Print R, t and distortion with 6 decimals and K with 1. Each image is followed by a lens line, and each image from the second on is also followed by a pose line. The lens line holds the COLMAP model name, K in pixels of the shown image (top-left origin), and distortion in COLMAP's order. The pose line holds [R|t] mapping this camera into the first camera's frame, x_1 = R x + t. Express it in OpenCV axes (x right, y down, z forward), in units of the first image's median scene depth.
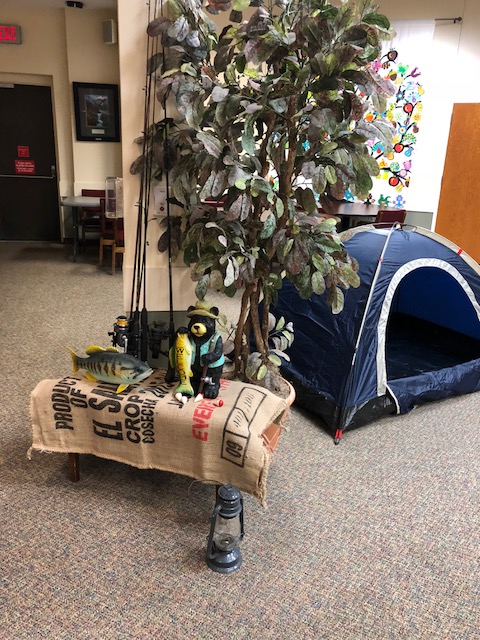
lens RADIAL K [[527.5, 0, 242.7], [0, 527.5, 324.5], [0, 0, 1]] dist [0.011951, -0.018214]
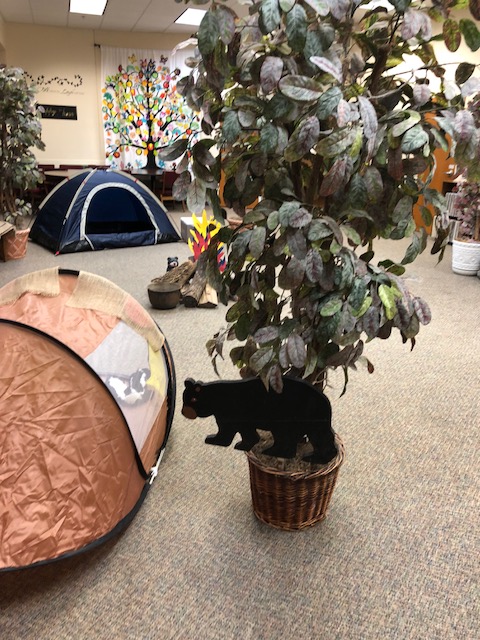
lens RADIAL K [[527.5, 0, 239.1], [0, 527.5, 317.9], [0, 0, 1]] dist [0.011951, -0.018214]
pose [[0.995968, -0.039113, 0.080731, 0.742207], [0.038103, 0.999176, 0.014012, 0.466228], [-0.081213, -0.010880, 0.996637, -1.341460]]
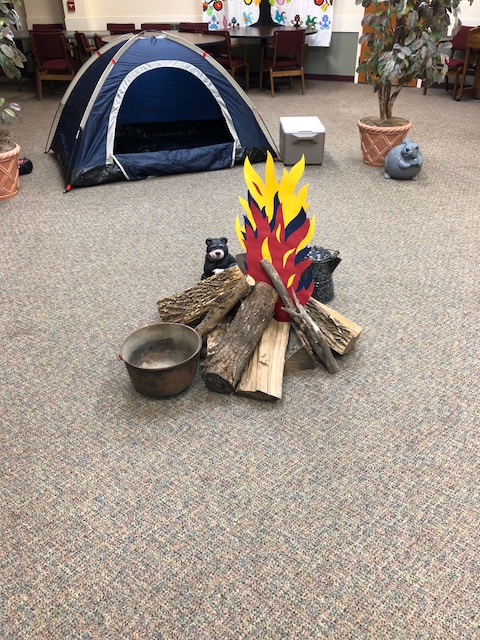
lens RADIAL K [[527.5, 0, 244.2], [0, 527.5, 316.7], [0, 0, 1]] dist [0.011951, -0.018214]
pose [[0.985482, 0.043770, -0.164040, 0.867867], [-0.002189, 0.969393, 0.245506, 0.183184], [0.169765, -0.241582, 0.955415, -0.384463]]
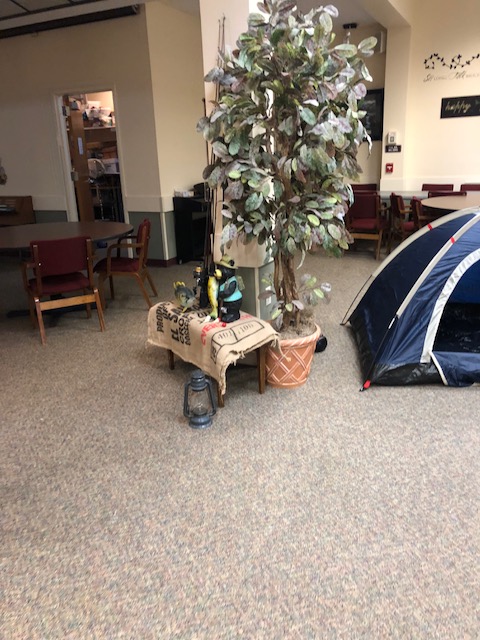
lens RADIAL K [[527.5, 0, 243.1], [0, 527.5, 319.8], [0, 0, 1]] dist [0.011951, -0.018214]
pose [[0.781773, 0.119749, -0.611957, 0.626516], [-0.120884, 0.991874, 0.039664, 0.049540], [0.611734, 0.042967, 0.789896, -0.089509]]
